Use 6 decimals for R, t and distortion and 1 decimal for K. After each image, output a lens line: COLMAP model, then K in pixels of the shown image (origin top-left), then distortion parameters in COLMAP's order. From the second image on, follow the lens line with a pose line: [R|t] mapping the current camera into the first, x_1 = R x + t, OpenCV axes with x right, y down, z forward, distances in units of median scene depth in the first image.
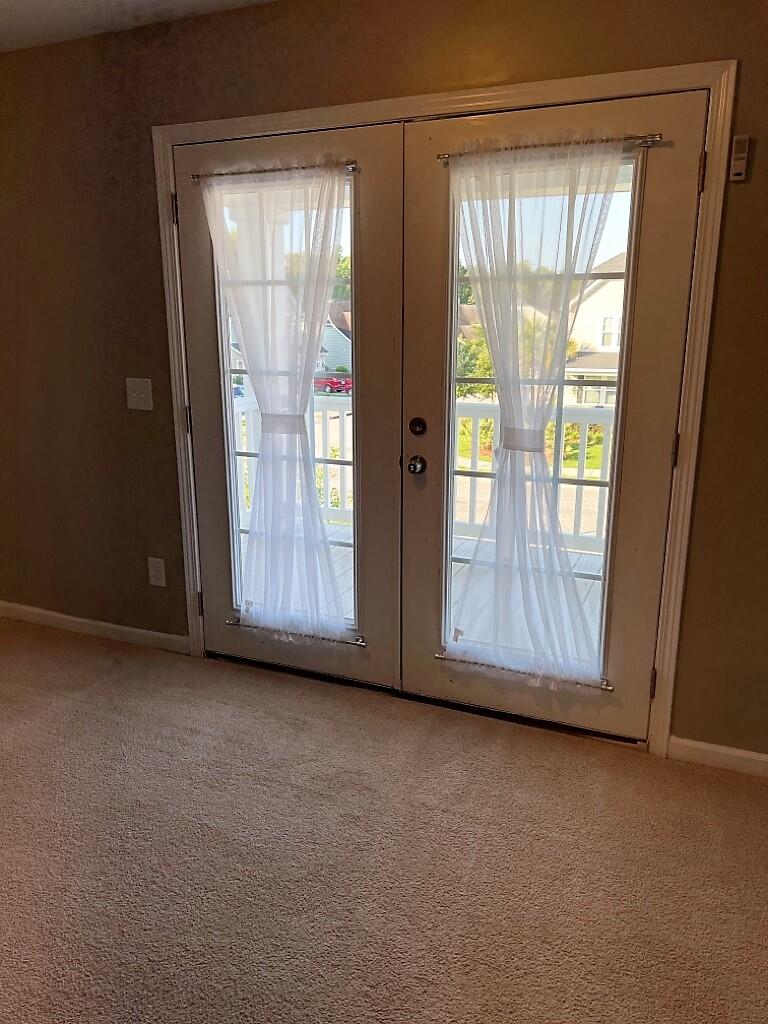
lens RADIAL K [[771.3, 0, 383.6], [0, 771.3, 517.6], [0, 0, 1]] dist [0.051943, -0.047736]
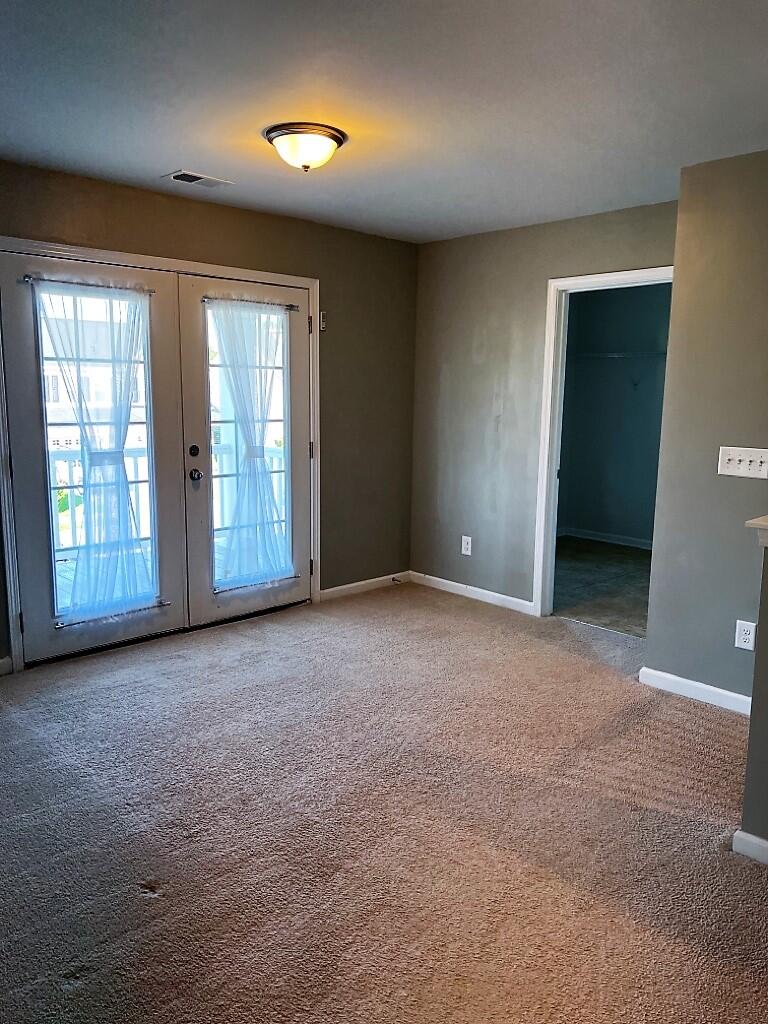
lens RADIAL K [[771.3, 0, 383.9], [0, 771.3, 510.0], [0, 0, 1]] dist [0.051943, -0.047736]
pose [[0.382448, -0.135953, 0.913920, -1.309261], [0.222127, 0.973636, 0.051883, 0.007698], [-0.896879, 0.183164, 0.402564, 0.005347]]
